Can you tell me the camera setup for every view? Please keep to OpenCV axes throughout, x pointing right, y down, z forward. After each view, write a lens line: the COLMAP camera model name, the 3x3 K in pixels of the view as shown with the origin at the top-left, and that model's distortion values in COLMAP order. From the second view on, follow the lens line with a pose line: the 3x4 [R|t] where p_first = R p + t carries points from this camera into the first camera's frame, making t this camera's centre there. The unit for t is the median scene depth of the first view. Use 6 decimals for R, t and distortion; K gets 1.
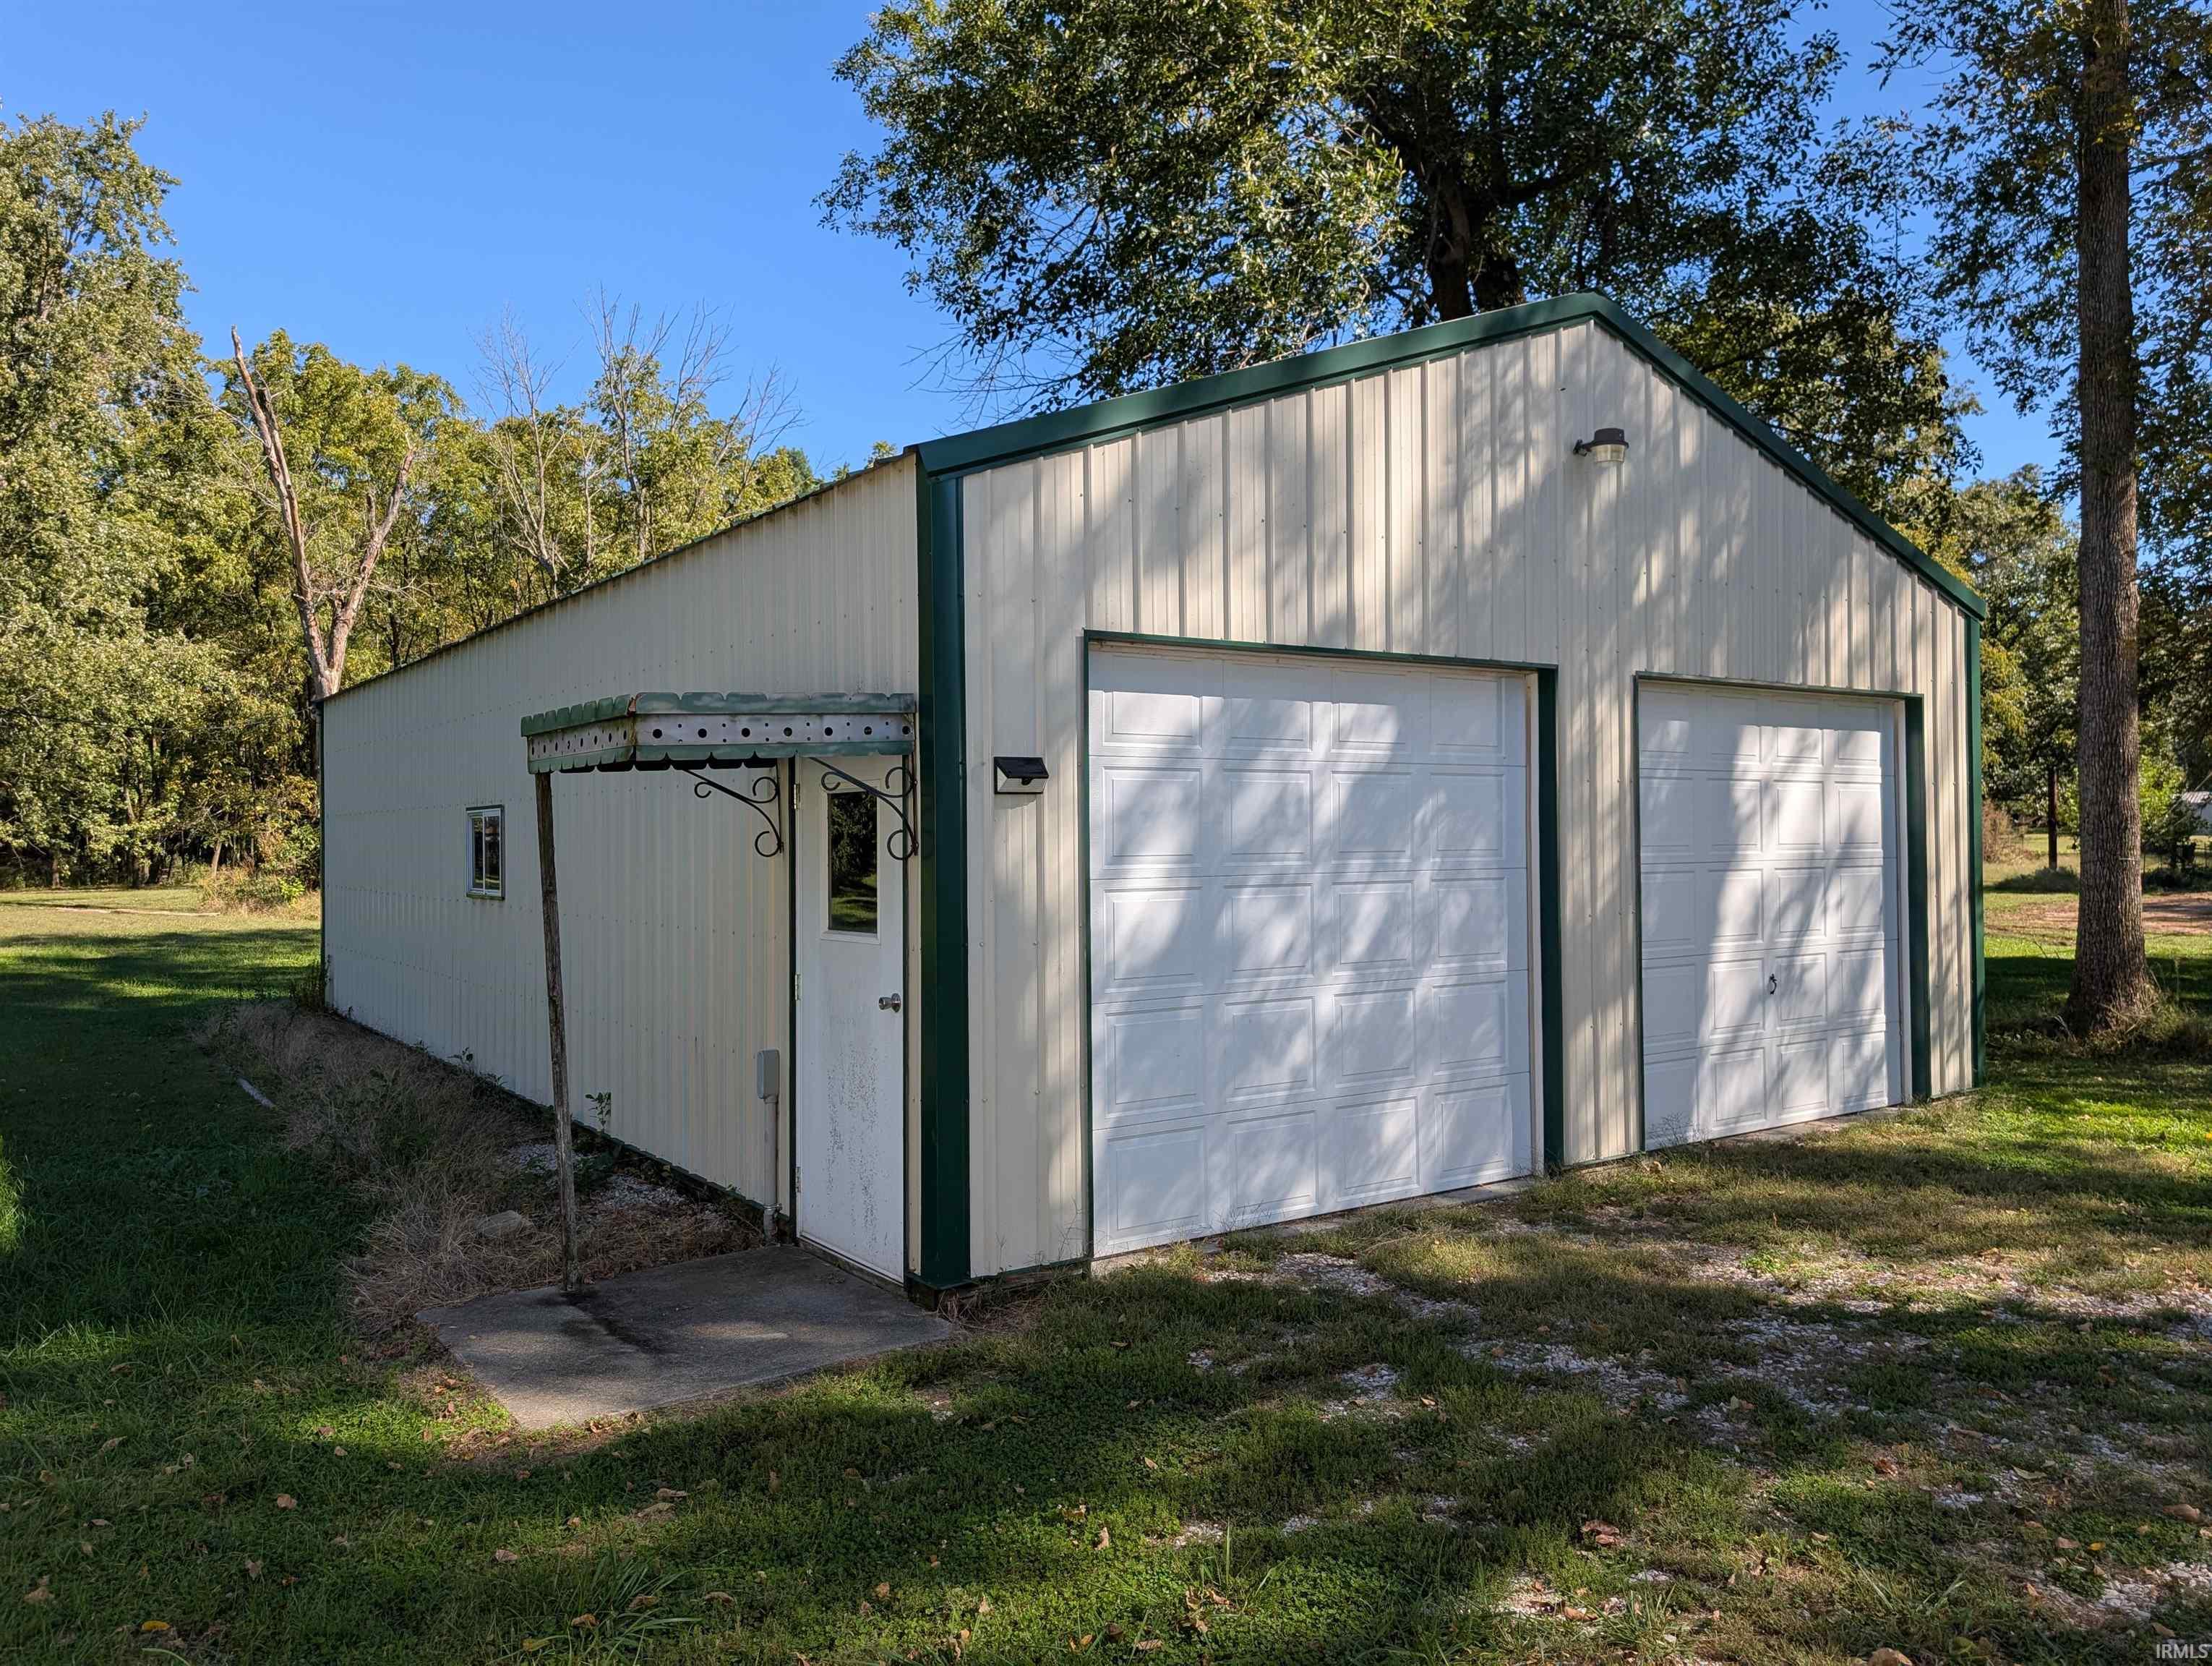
lens RADIAL K [[1563.0, 0, 1106.0], [0, 1563.0, 833.0], [0, 0, 1]] dist [0.002637, -0.001870]
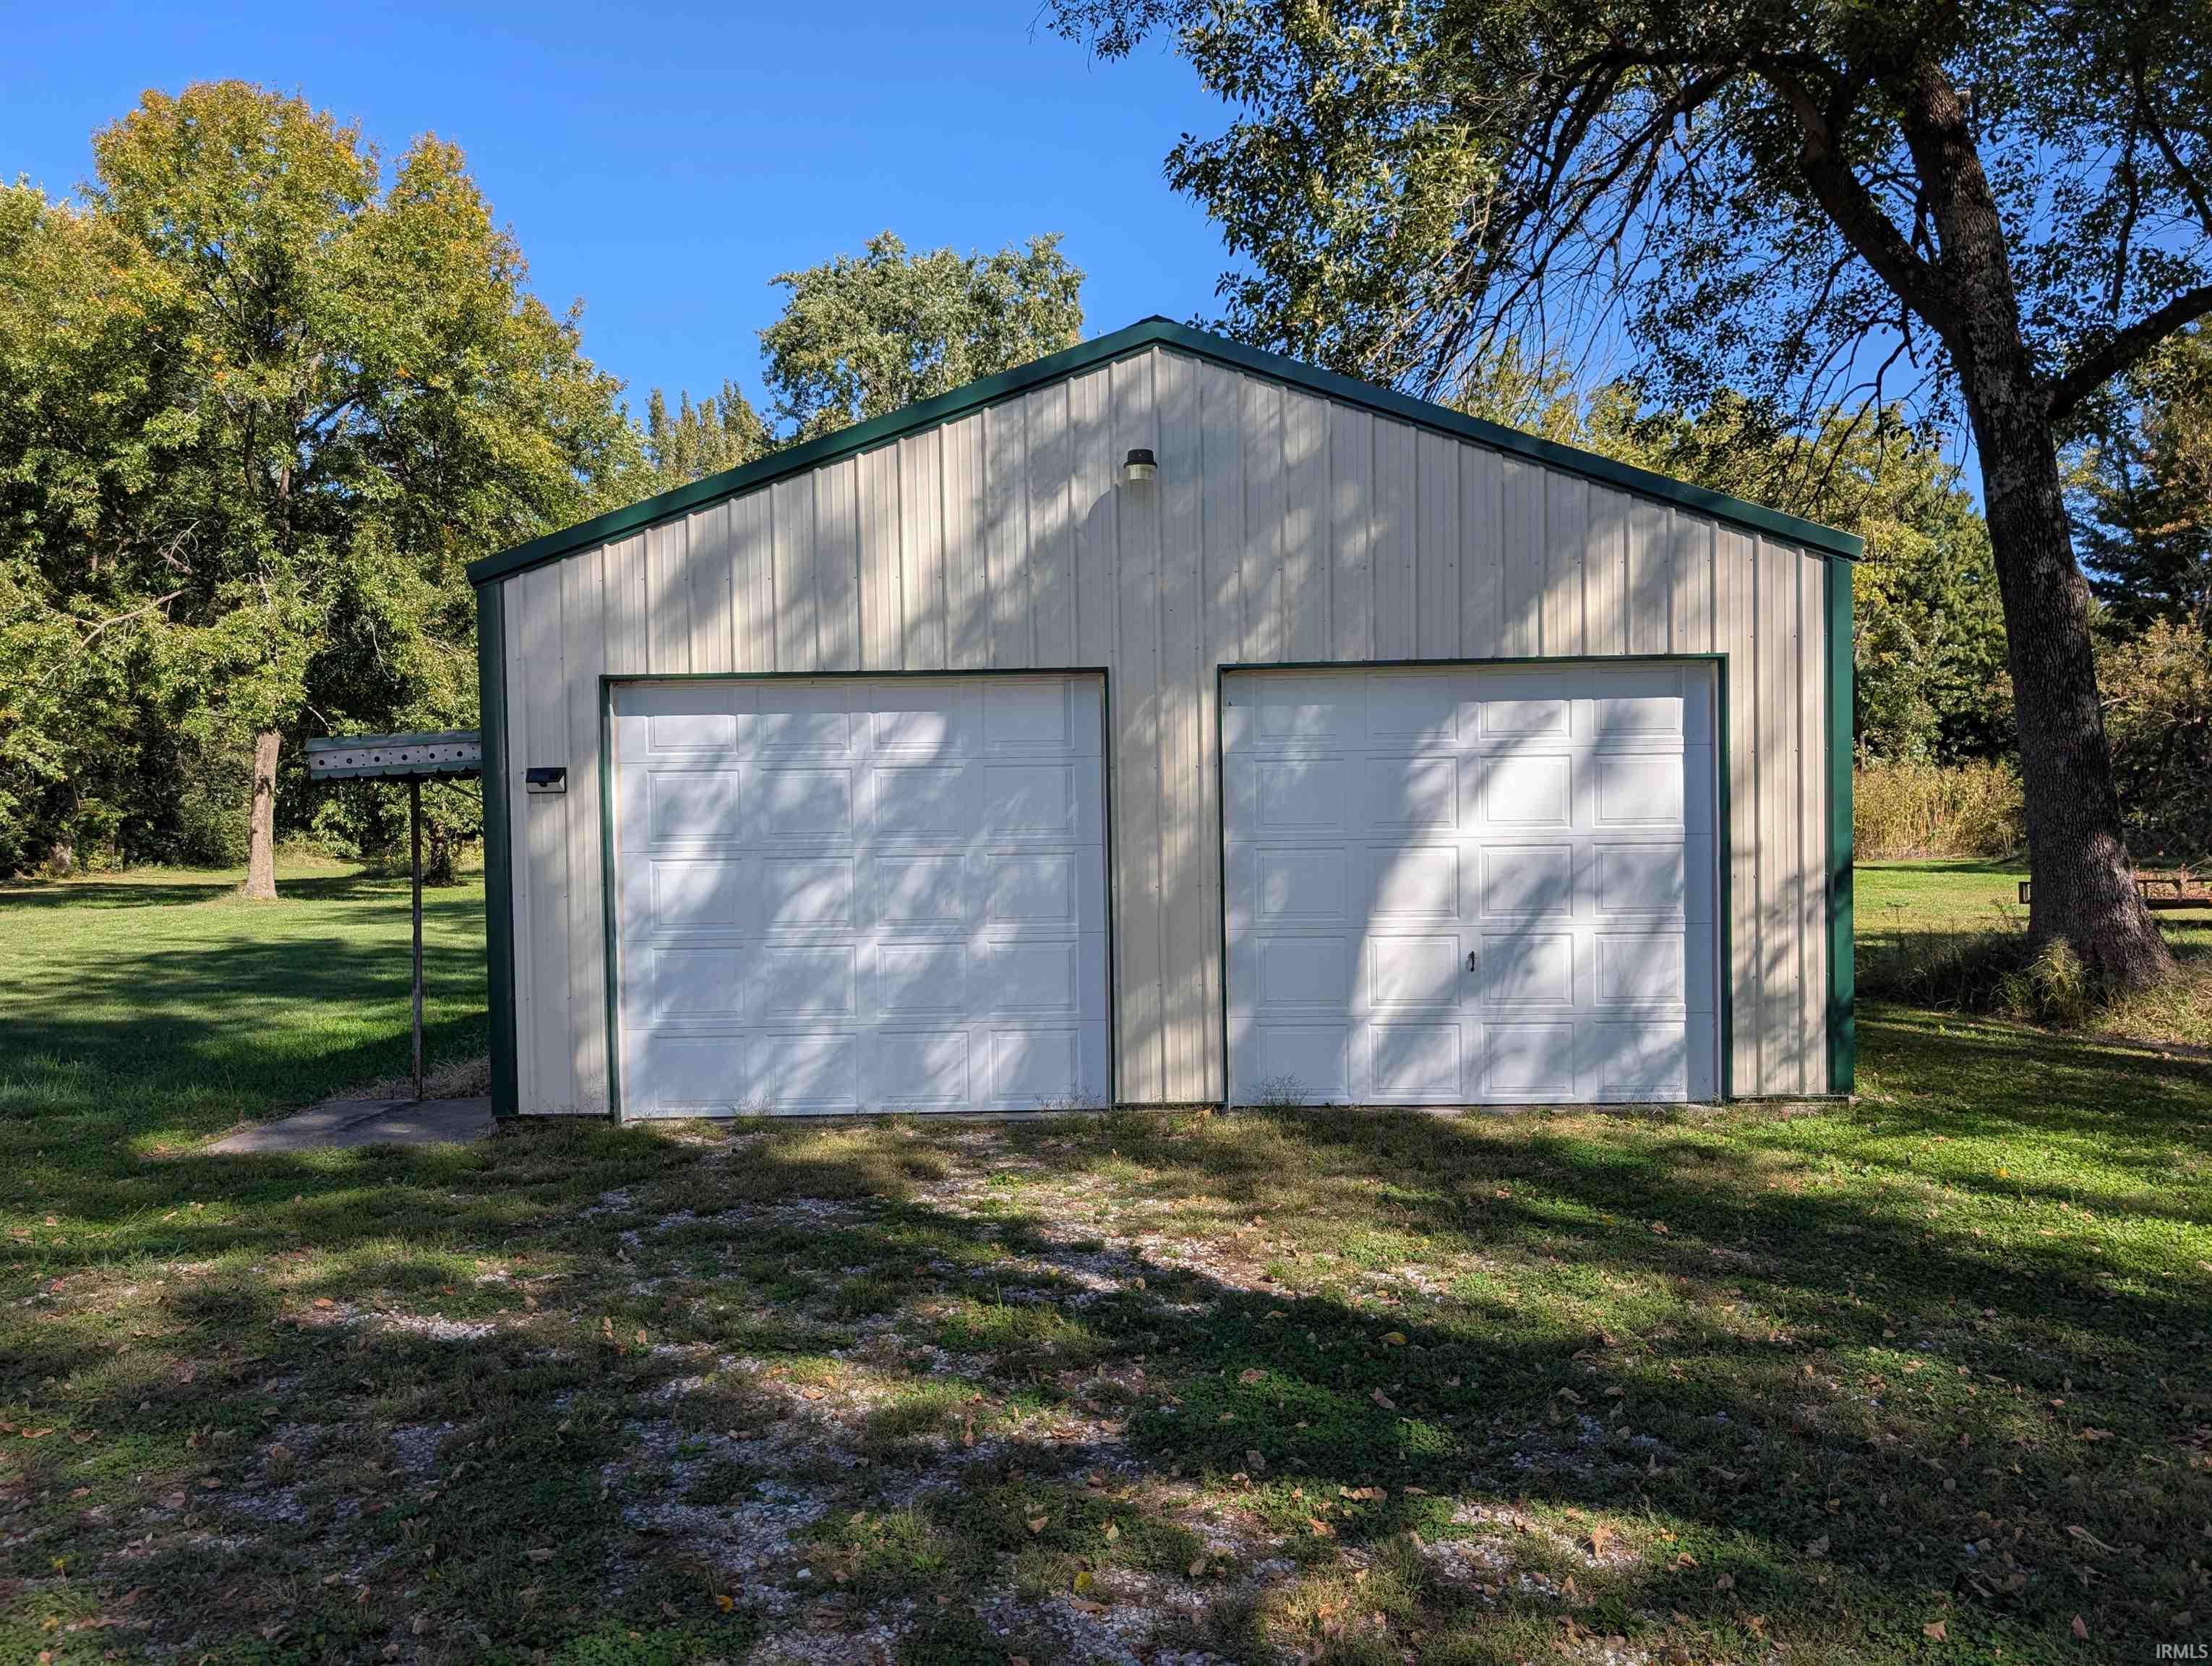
lens RADIAL K [[1563.0, 0, 1106.0], [0, 1563.0, 833.0], [0, 0, 1]] dist [0.002637, -0.001870]
pose [[0.833785, 0.004555, -0.552070, 0.985296], [0.010810, 0.999640, 0.024573, -0.015338], [0.551983, -0.026456, 0.833436, 0.059285]]
